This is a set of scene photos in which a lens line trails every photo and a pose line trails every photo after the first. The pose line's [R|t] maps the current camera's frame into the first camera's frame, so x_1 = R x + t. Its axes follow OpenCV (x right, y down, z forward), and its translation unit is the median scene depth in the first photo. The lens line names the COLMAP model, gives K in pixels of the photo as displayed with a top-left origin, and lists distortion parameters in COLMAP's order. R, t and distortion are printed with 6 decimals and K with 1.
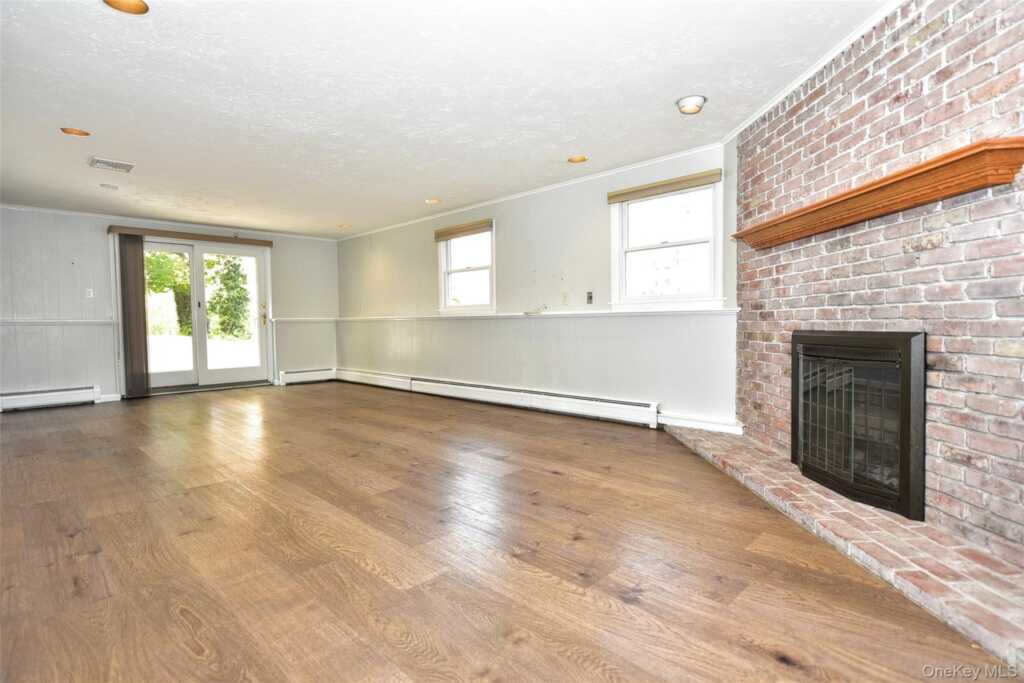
lens RADIAL K [[514.9, 0, 512.0], [0, 514.9, 341.5], [0, 0, 1]] dist [-0.001792, -0.000118]
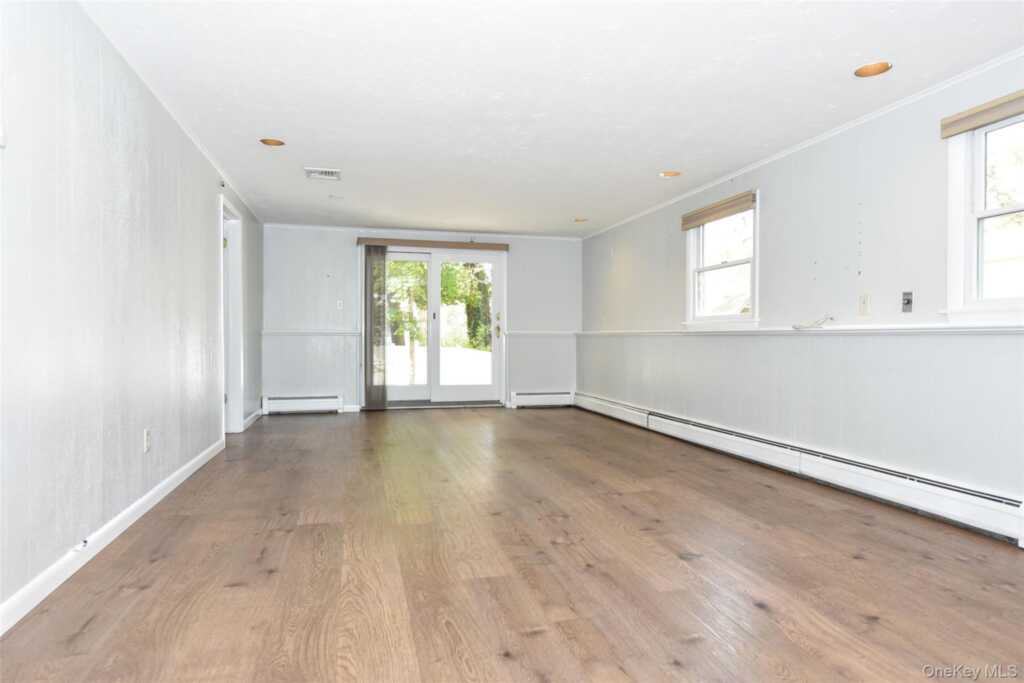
lens RADIAL K [[609.5, 0, 512.0], [0, 609.5, 341.5], [0, 0, 1]] dist [-0.001856, -0.000124]
pose [[0.859698, 0.019695, -0.510423, 0.090576], [-0.035739, 0.999127, -0.021644, -0.006362], [0.509551, 0.036849, 0.859651, 0.130807]]
